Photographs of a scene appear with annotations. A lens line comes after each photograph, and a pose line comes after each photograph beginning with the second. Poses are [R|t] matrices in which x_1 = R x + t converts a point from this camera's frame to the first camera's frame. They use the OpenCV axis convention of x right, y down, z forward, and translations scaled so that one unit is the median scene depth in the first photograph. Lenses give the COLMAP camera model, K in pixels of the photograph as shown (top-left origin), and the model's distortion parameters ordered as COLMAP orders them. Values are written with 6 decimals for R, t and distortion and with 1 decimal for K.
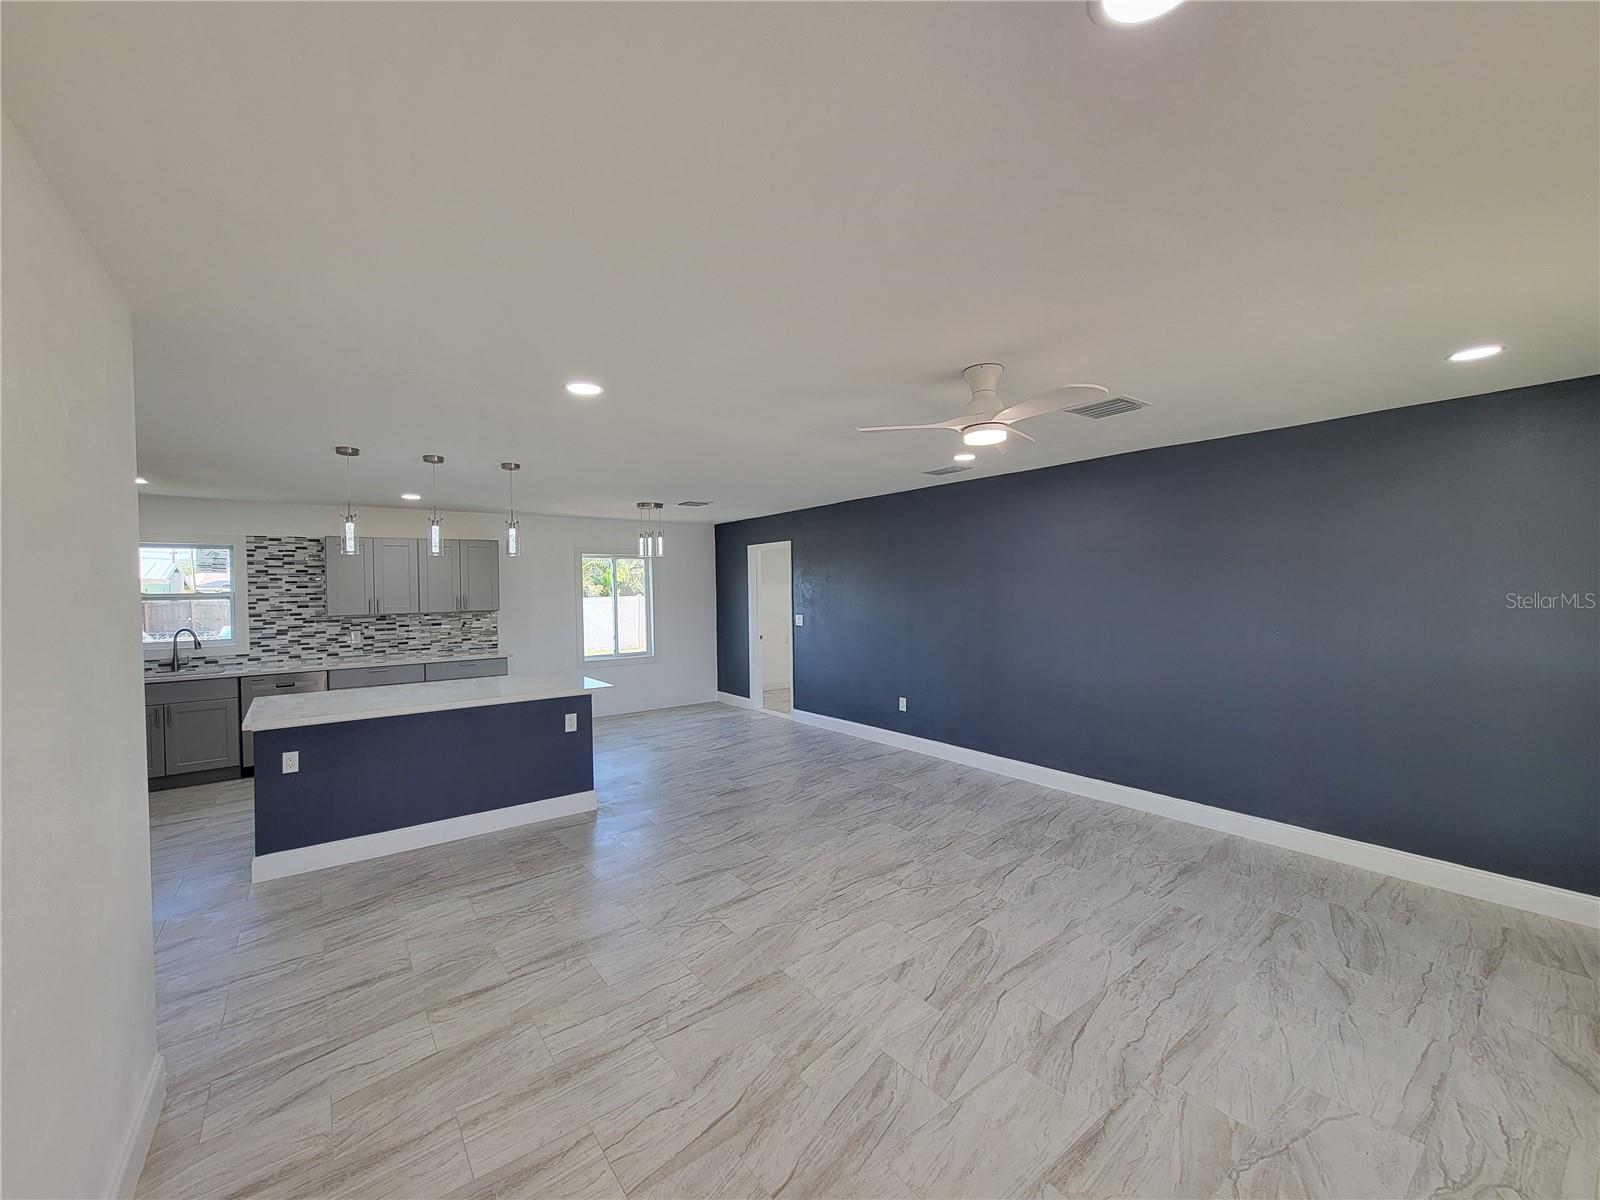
lens RADIAL K [[649.4, 0, 793.1], [0, 649.4, 593.6], [0, 0, 1]] dist [0.002405, -0.002449]
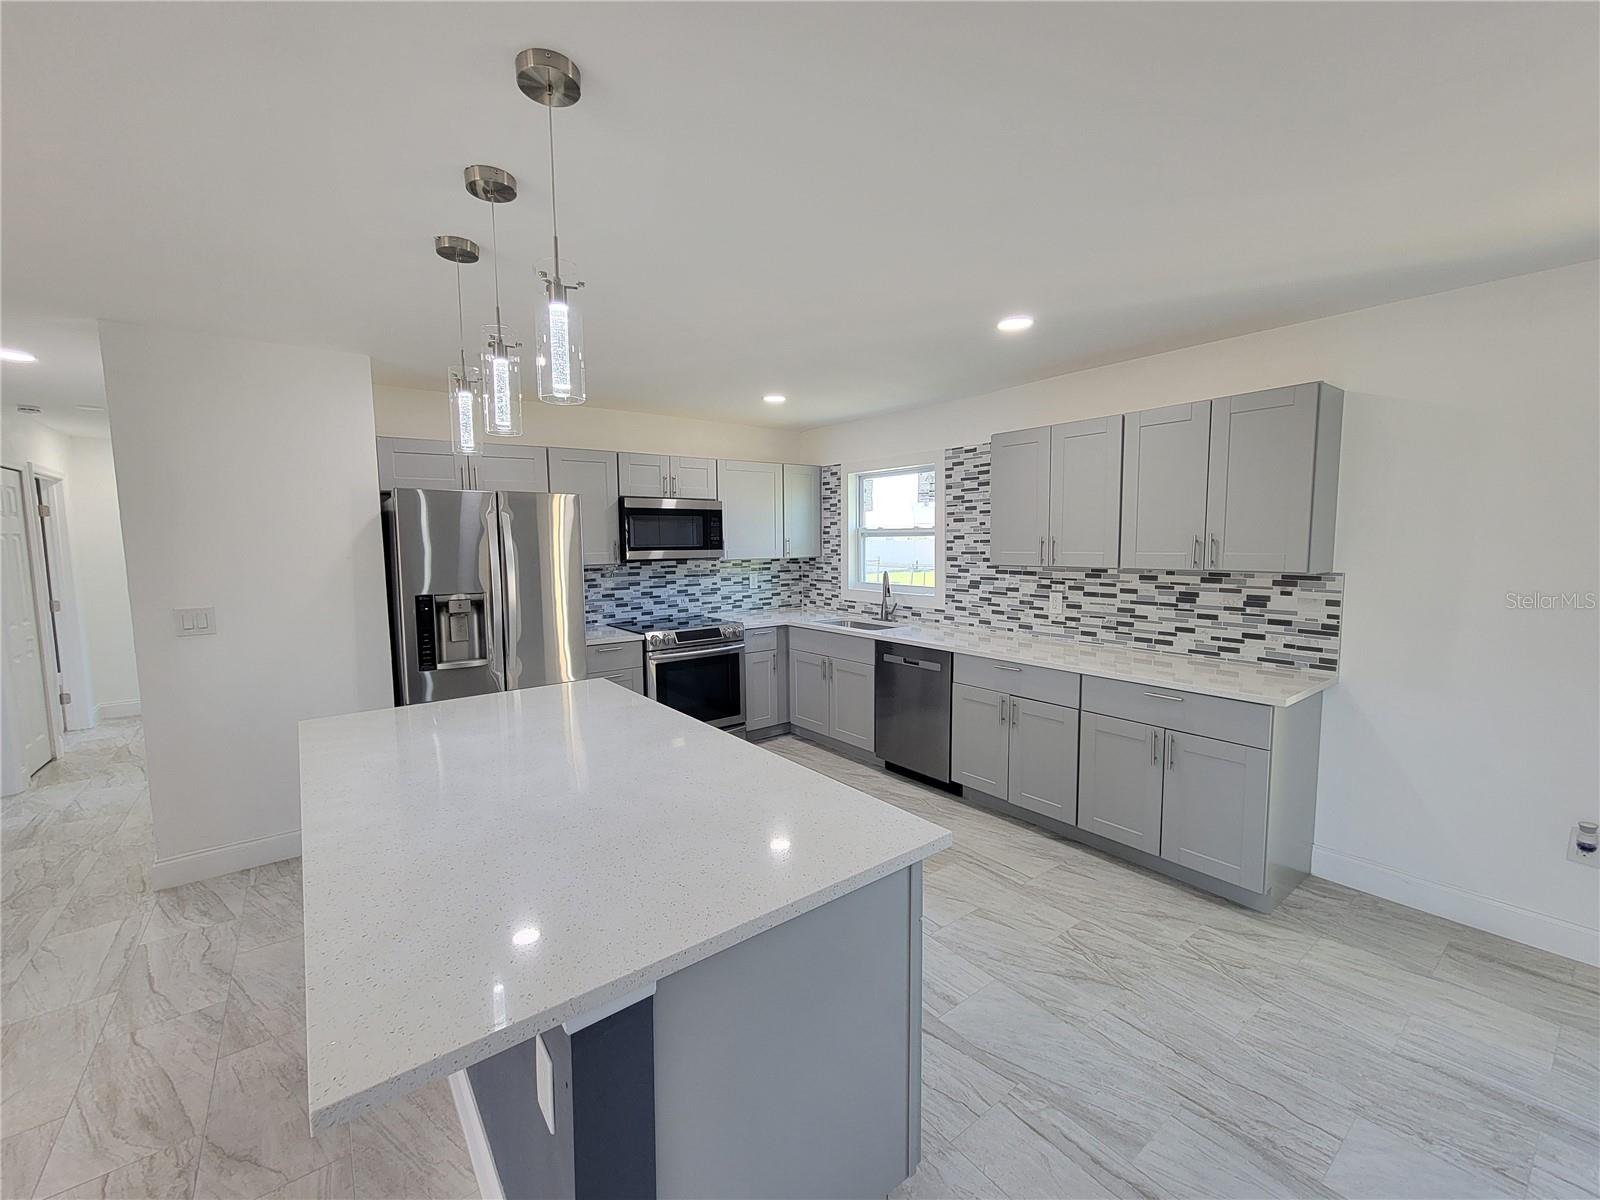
lens RADIAL K [[649.4, 0, 793.5], [0, 649.4, 596.6], [0, 0, 1]] dist [0.002405, -0.002449]
pose [[0.005543, 0.104144, -0.994547, -0.097043], [0.000108, 0.994562, 0.104146, -0.000177], [0.999985, -0.000684, 0.005502, 0.831438]]
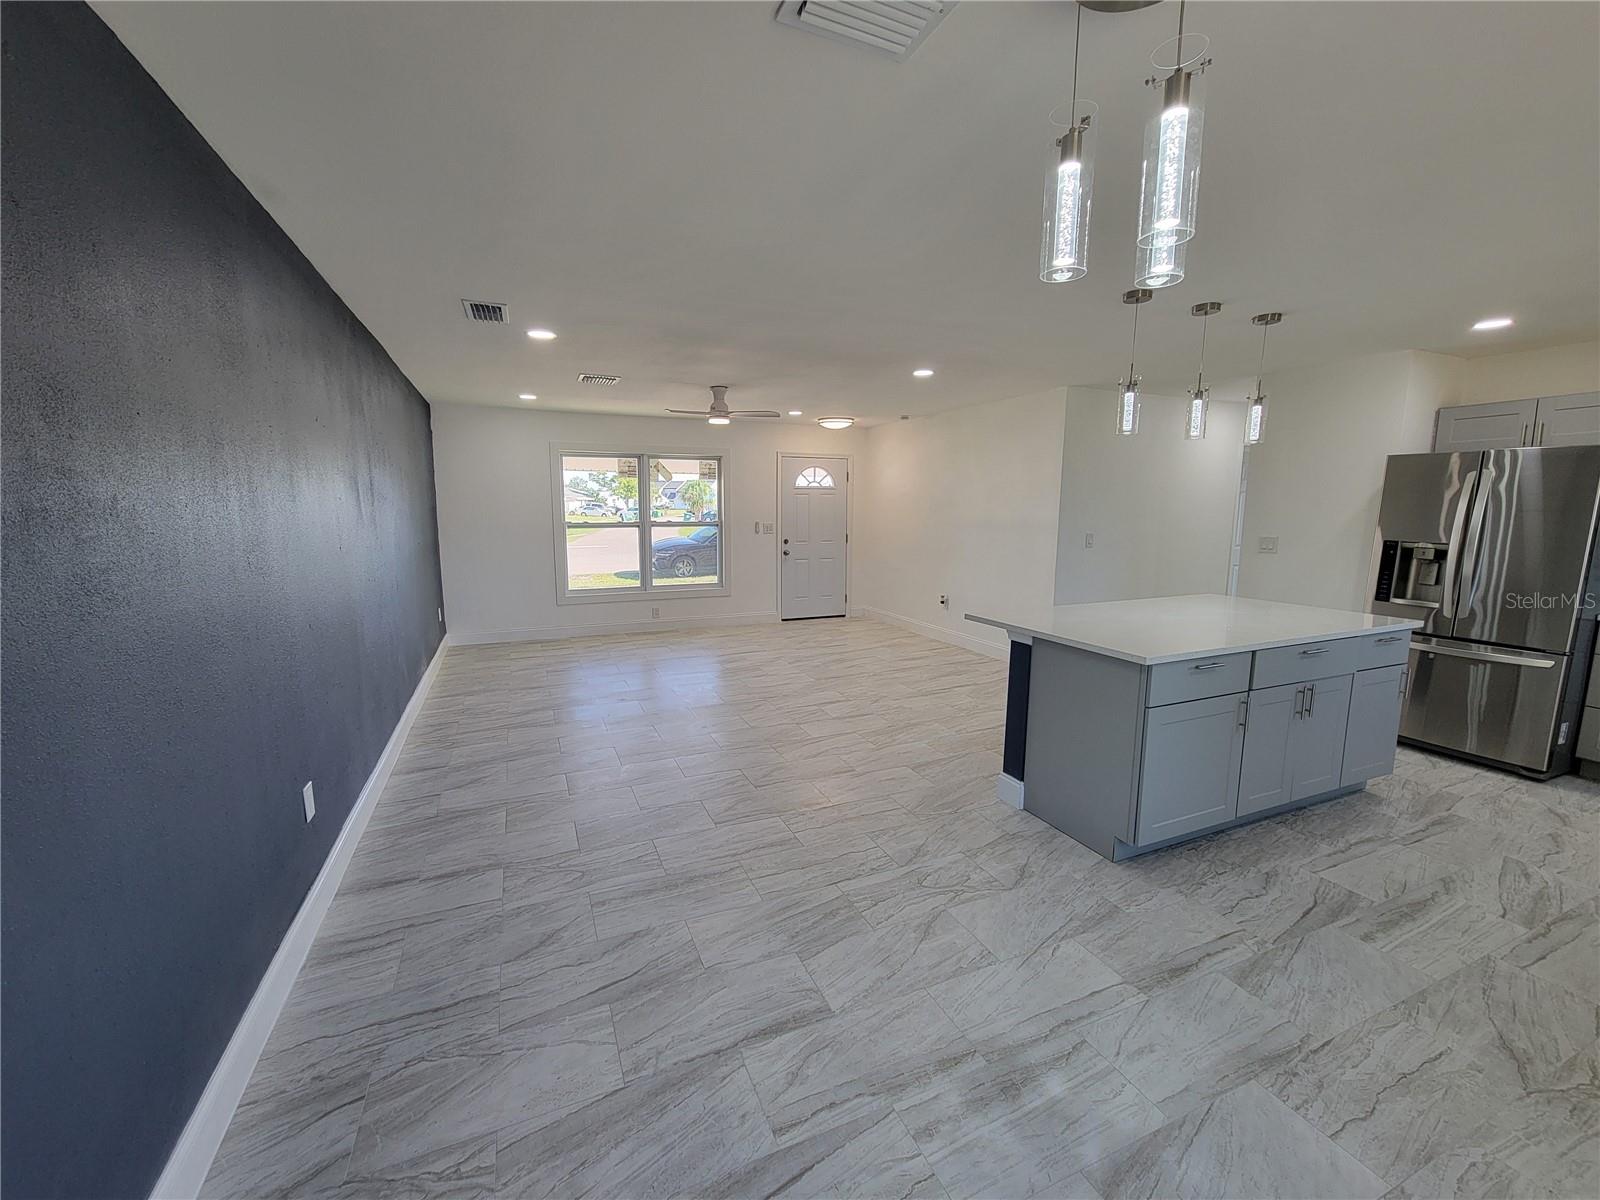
lens RADIAL K [[649.4, 0, 792.0], [0, 649.4, 596.6], [0, 0, 1]] dist [0.002405, -0.002449]
pose [[-0.970623, -0.022574, 0.239544, -0.193539], [0.013604, 0.988847, 0.148311, 0.003565], [-0.240220, 0.147213, -0.959491, 1.329838]]
